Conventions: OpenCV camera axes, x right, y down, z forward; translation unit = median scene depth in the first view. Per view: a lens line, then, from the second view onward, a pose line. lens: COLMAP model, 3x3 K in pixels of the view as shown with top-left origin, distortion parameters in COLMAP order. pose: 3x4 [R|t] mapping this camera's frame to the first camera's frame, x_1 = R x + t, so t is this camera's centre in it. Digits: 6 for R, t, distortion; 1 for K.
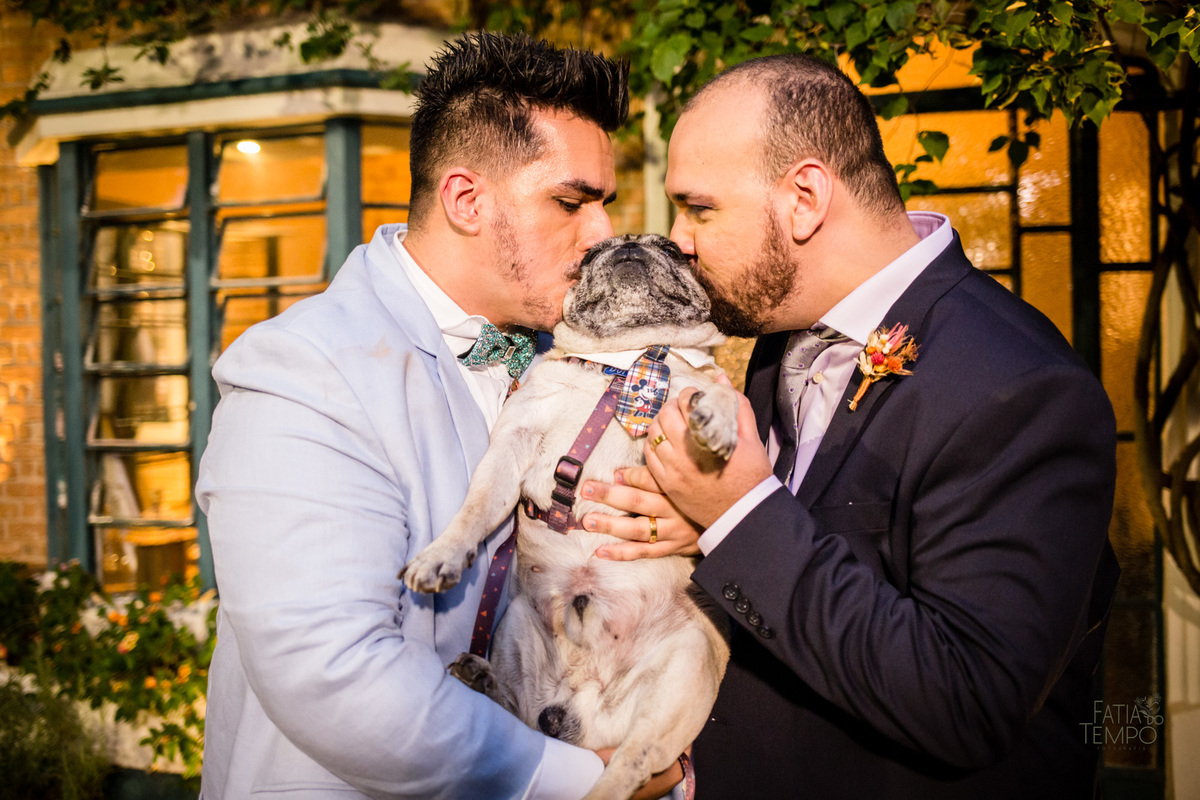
lens RADIAL K [[1204.9, 0, 570.1], [0, 1204.9, 384.1], [0, 0, 1]] dist [-0.079937, 0.066427]
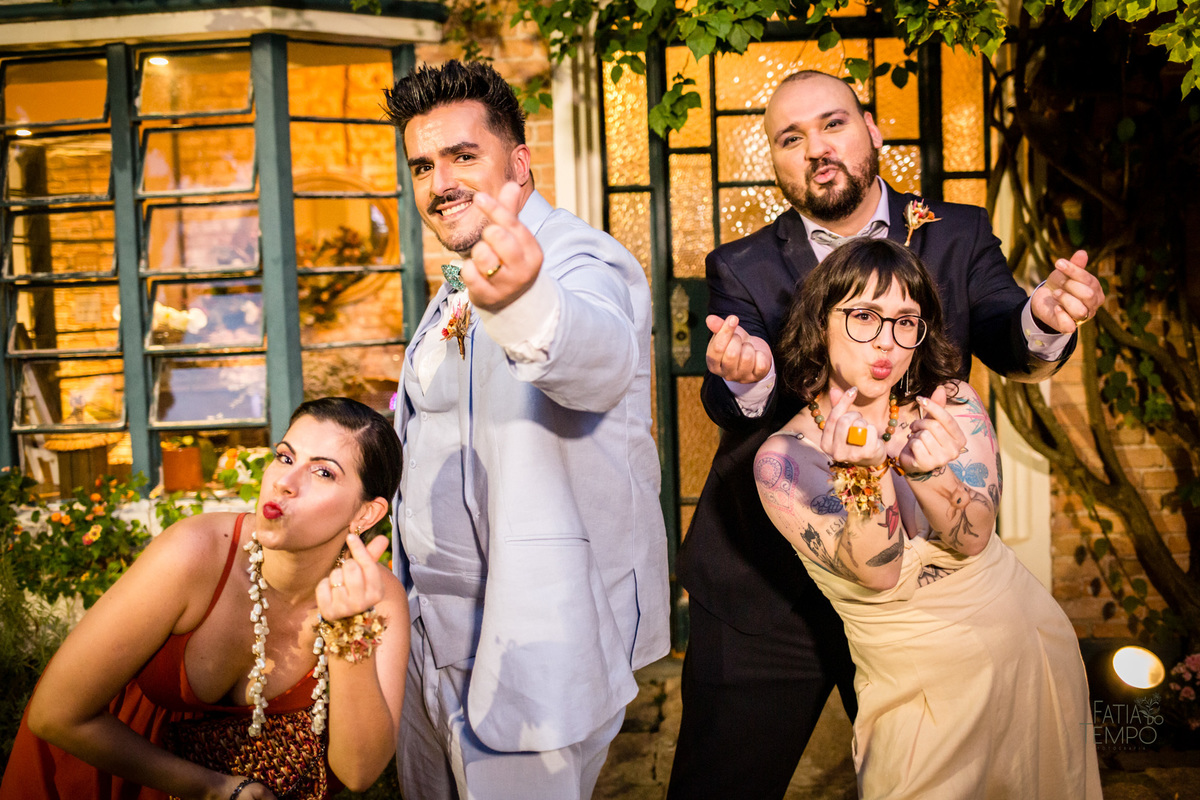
lens RADIAL K [[1253.5, 0, 599.0], [0, 1253.5, 363.1], [0, 0, 1]] dist [-0.062907, 0.009025]
pose [[0.979640, -0.029218, 0.198627, -0.138530], [0.021288, 0.998893, 0.041945, 0.028146], [-0.199633, -0.036863, 0.979177, -0.146029]]
